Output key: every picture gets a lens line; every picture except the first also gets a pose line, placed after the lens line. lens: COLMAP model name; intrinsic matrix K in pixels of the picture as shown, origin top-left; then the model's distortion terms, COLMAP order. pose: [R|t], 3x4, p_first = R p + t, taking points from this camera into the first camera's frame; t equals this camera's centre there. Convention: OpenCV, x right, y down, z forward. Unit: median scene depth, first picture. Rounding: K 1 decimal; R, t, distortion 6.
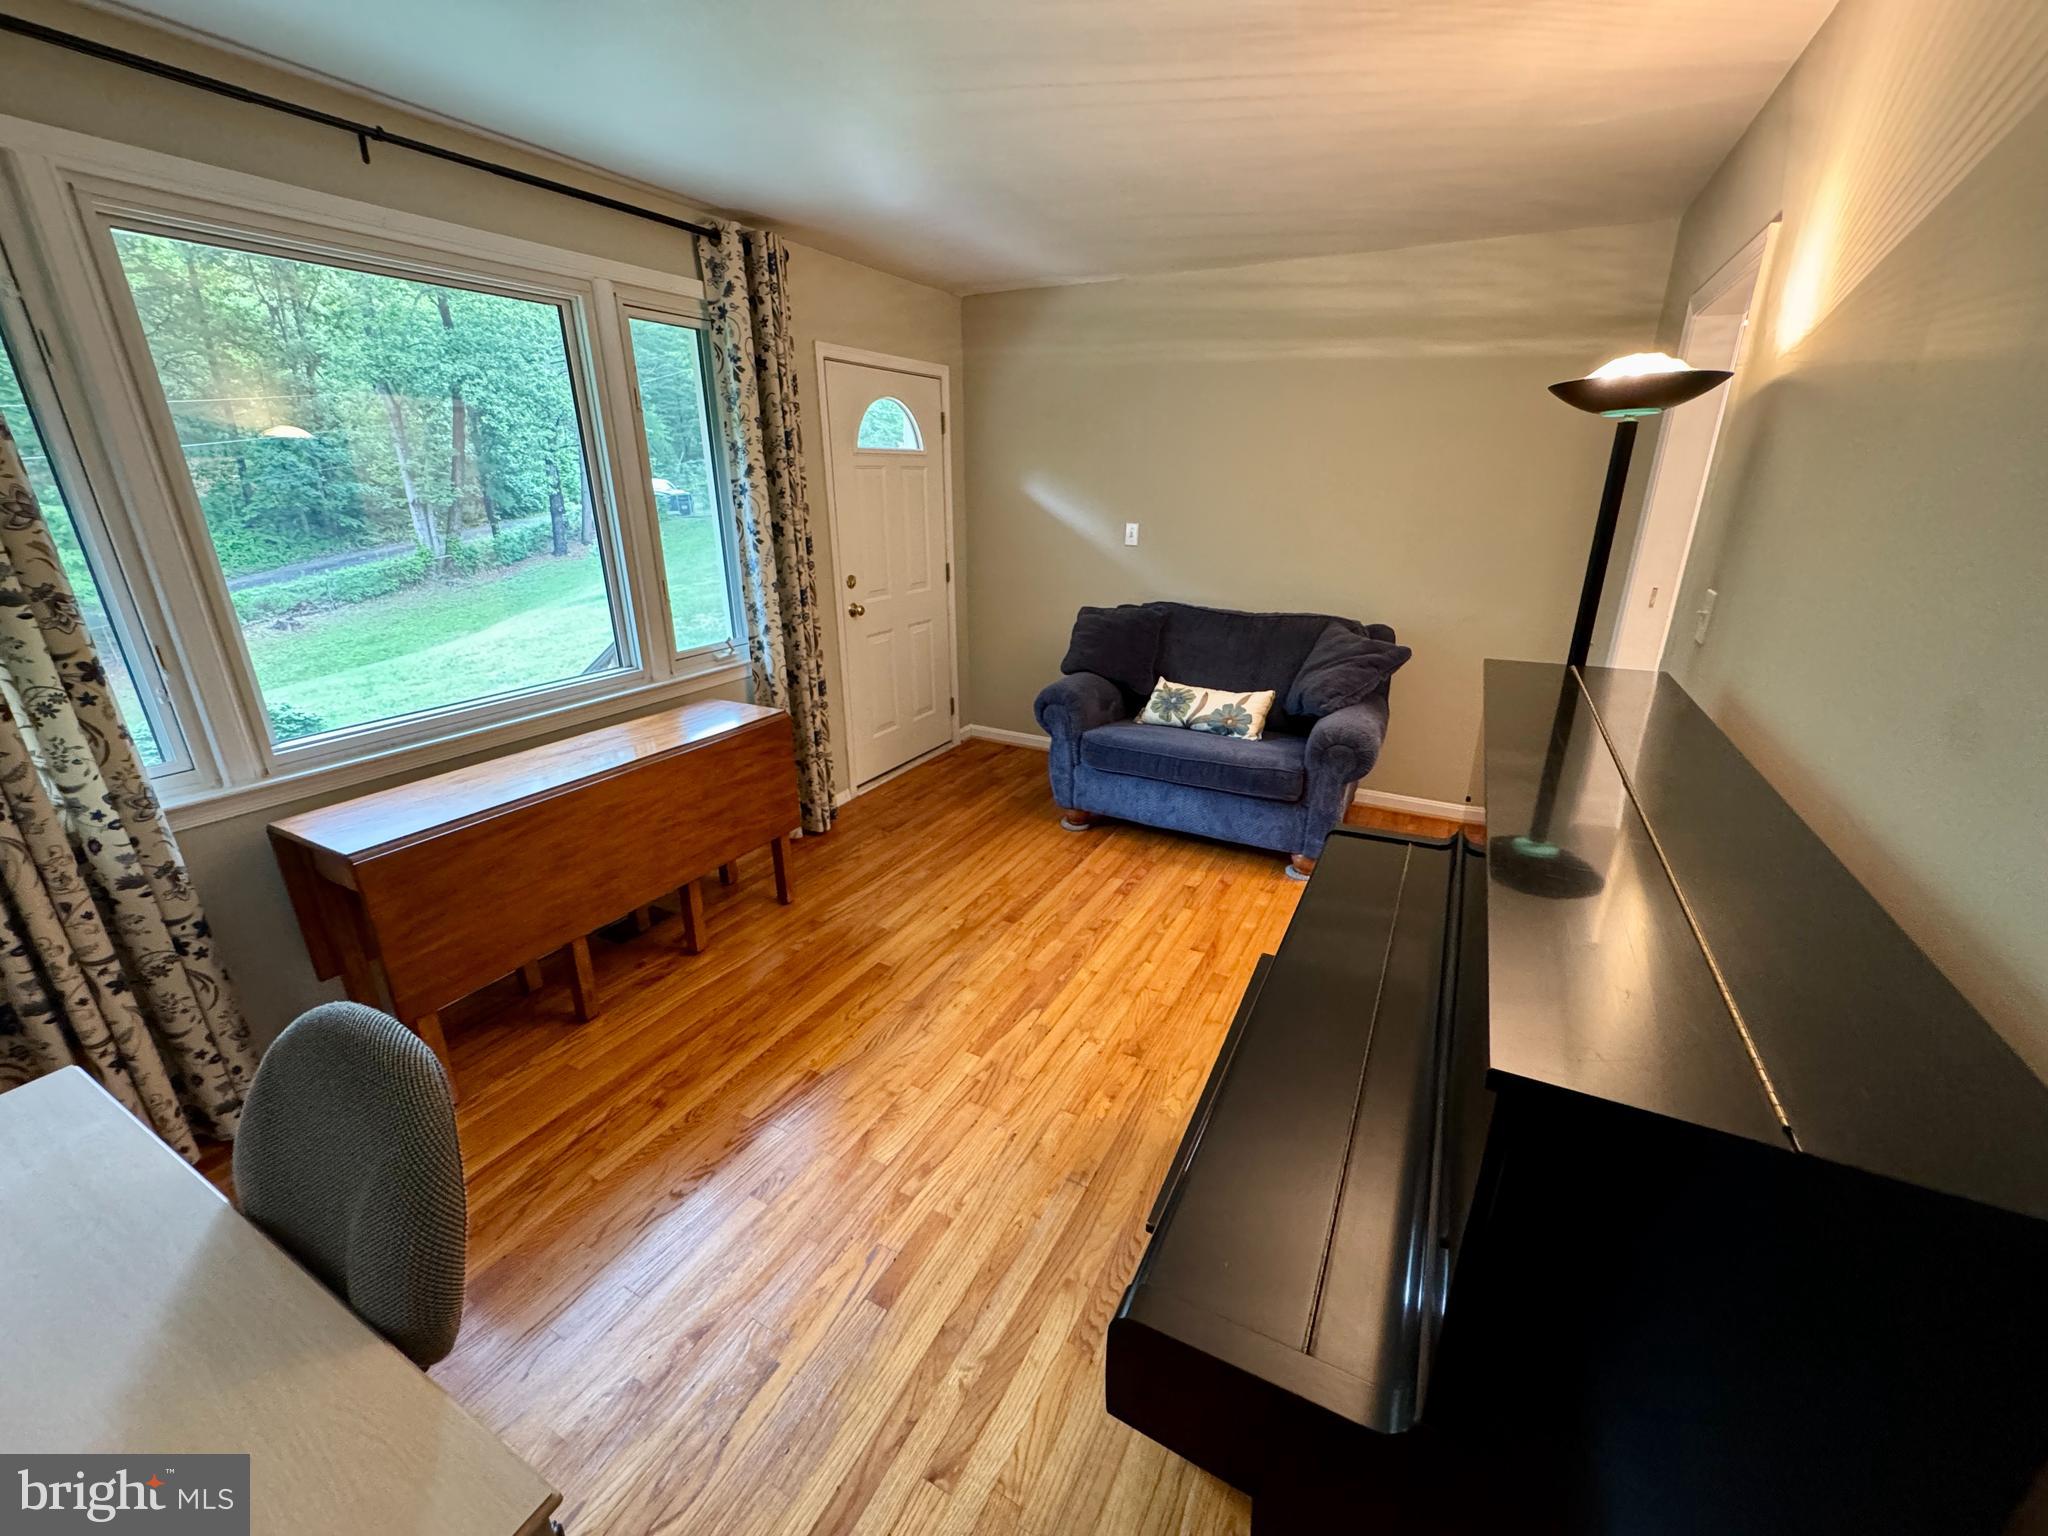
lens RADIAL K [[825.4, 0, 1026.9], [0, 825.4, 765.3], [0, 0, 1]] dist [-0.002991, 0.000412]
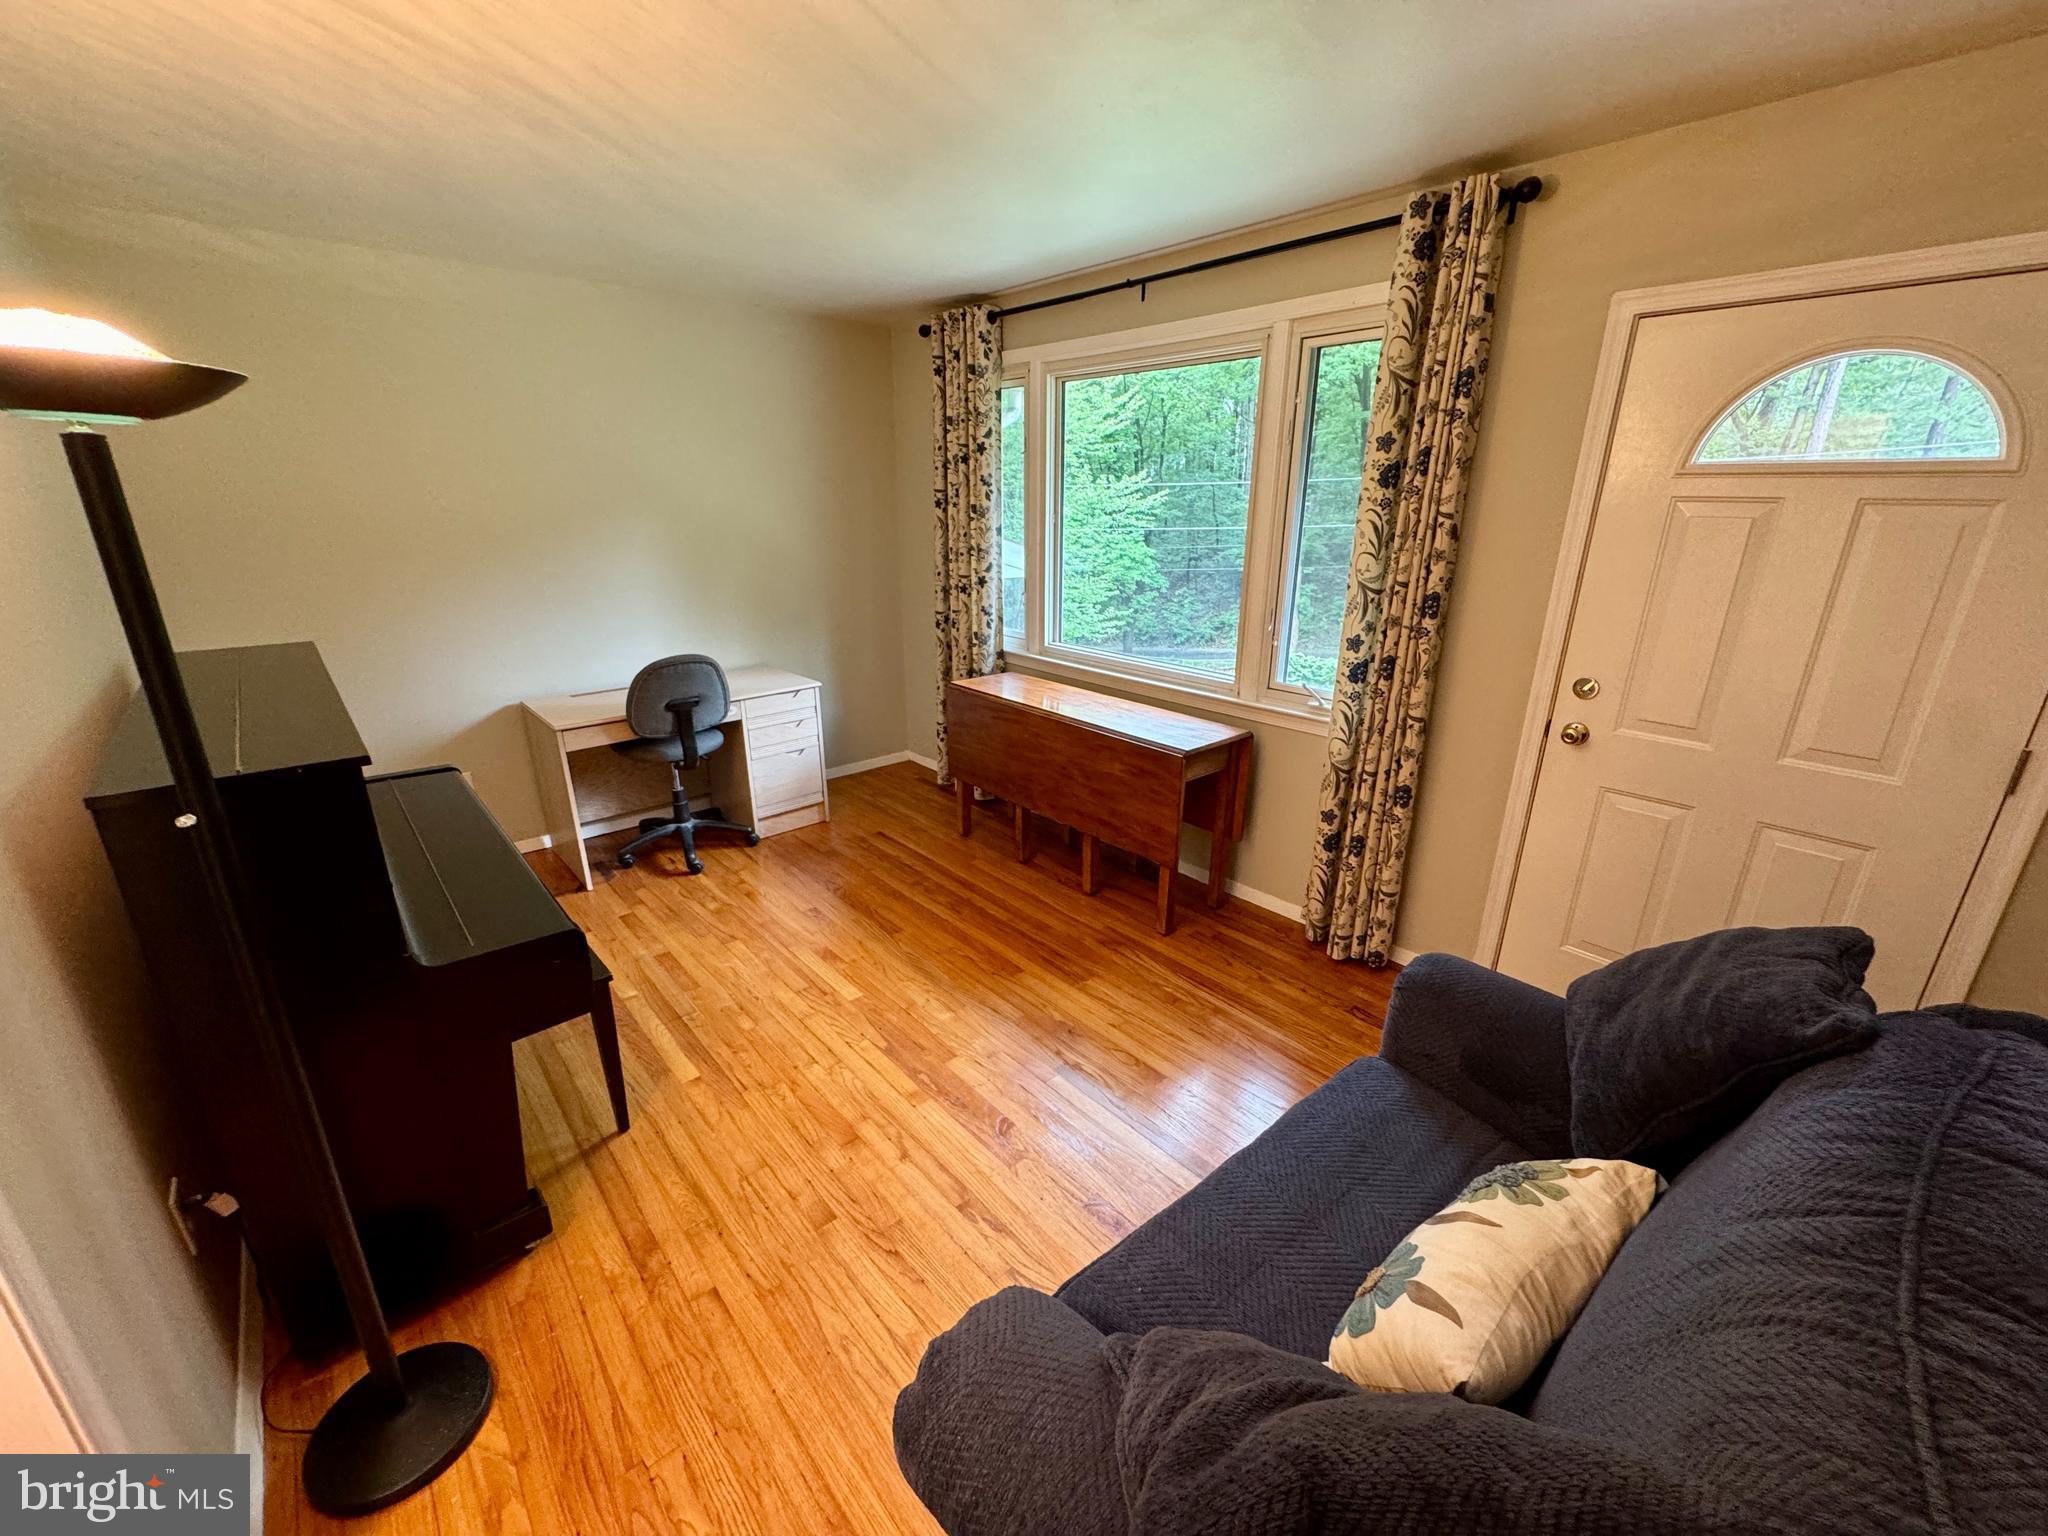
lens RADIAL K [[825.4, 0, 1026.9], [0, 825.4, 765.3], [0, 0, 1]] dist [-0.002991, 0.000412]
pose [[-0.347074, 0.300473, -0.888400, 0.697249], [-0.311695, 0.856480, 0.411448, -0.431706], [0.884526, 0.419712, -0.203606, 1.152420]]
